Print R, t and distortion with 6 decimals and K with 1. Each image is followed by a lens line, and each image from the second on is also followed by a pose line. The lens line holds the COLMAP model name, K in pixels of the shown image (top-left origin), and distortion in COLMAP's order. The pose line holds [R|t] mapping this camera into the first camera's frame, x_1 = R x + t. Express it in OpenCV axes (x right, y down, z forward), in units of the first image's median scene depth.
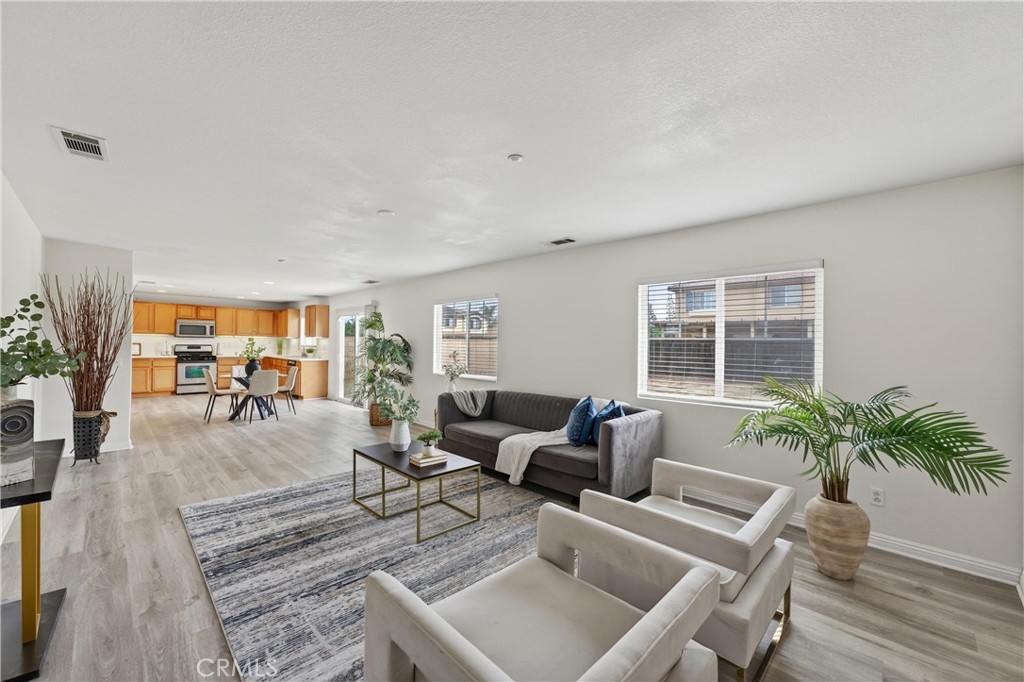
lens RADIAL K [[410.2, 0, 519.6], [0, 410.2, 339.6], [0, 0, 1]] dist [0.001291, -0.000190]
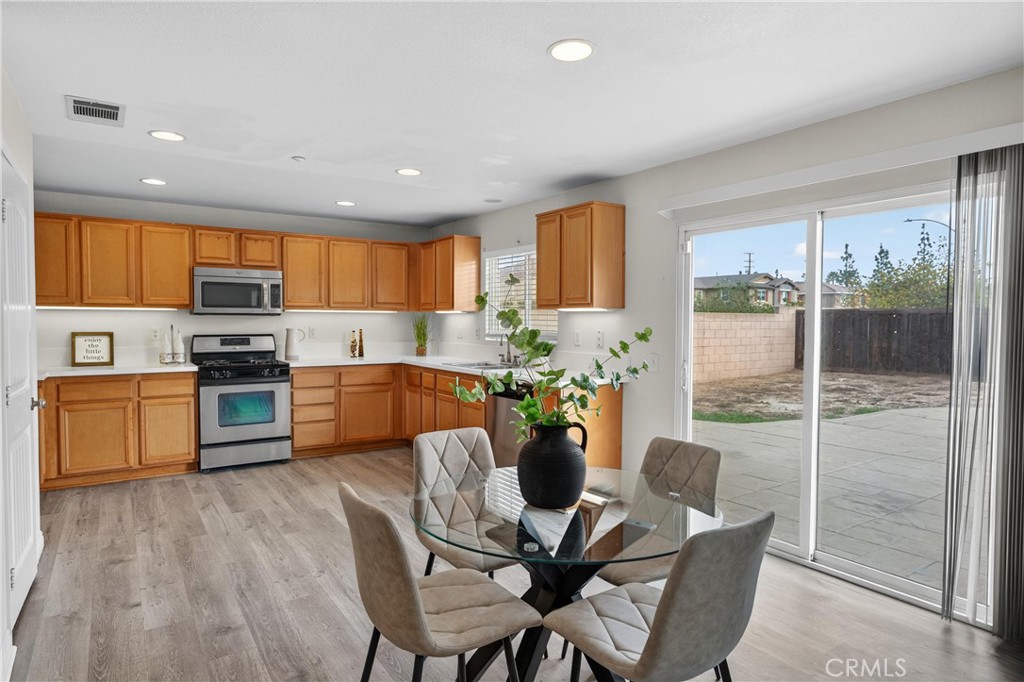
lens RADIAL K [[586.2, 0, 507.1], [0, 586.2, 342.3], [0, 0, 1]] dist [-0.004903, 0.006113]
pose [[0.976040, -0.007210, -0.217472, -0.431247], [0.016272, 0.999071, 0.039906, 0.002012], [0.216983, -0.042489, 0.975250, 0.526657]]
